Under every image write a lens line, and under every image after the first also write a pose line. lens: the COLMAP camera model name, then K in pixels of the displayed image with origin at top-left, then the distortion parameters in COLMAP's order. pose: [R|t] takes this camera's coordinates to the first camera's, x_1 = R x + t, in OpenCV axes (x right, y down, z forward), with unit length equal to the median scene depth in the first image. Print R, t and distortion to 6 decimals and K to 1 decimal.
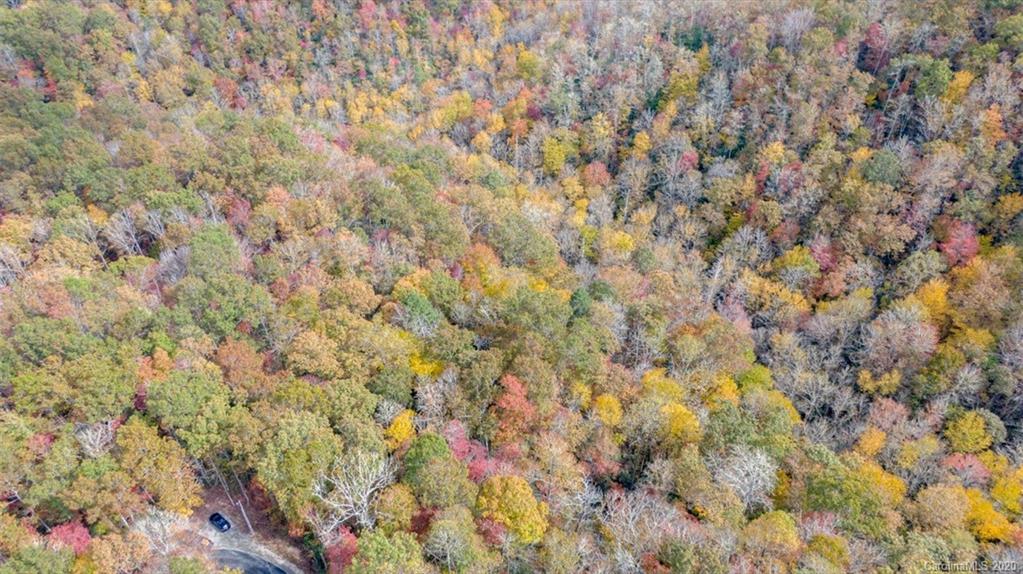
lens RADIAL K [[722.0, 0, 509.1], [0, 722.0, 288.4], [0, 0, 1]] dist [0.030814, -0.055991]
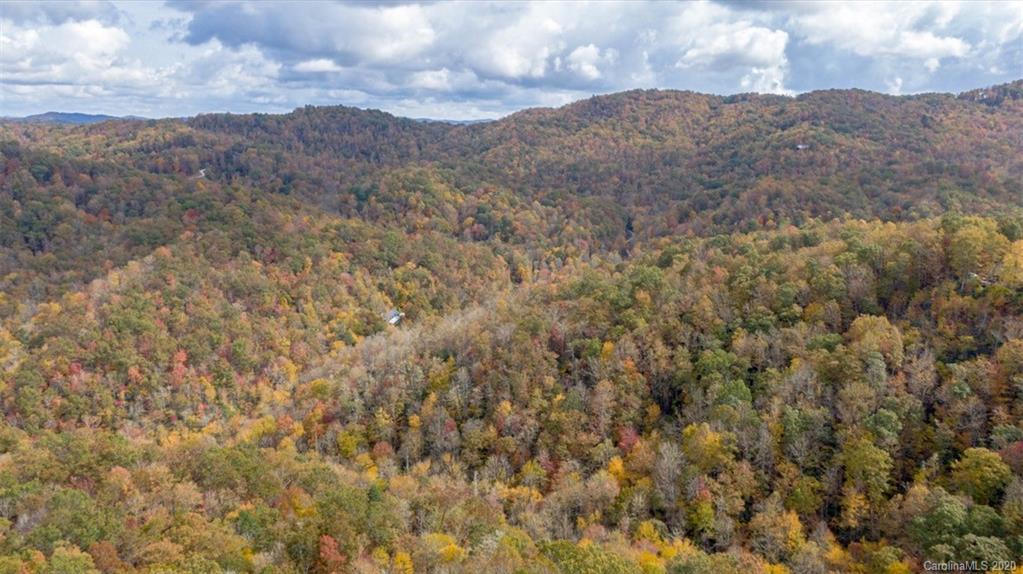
lens RADIAL K [[722.0, 0, 510.9], [0, 722.0, 284.4], [0, 0, 1]] dist [0.030814, -0.055991]
pose [[0.953693, -0.058339, 0.295071, -0.022487], [0.201470, 0.852325, -0.482651, 0.246246], [-0.223339, 0.519748, 0.824610, -0.250092]]
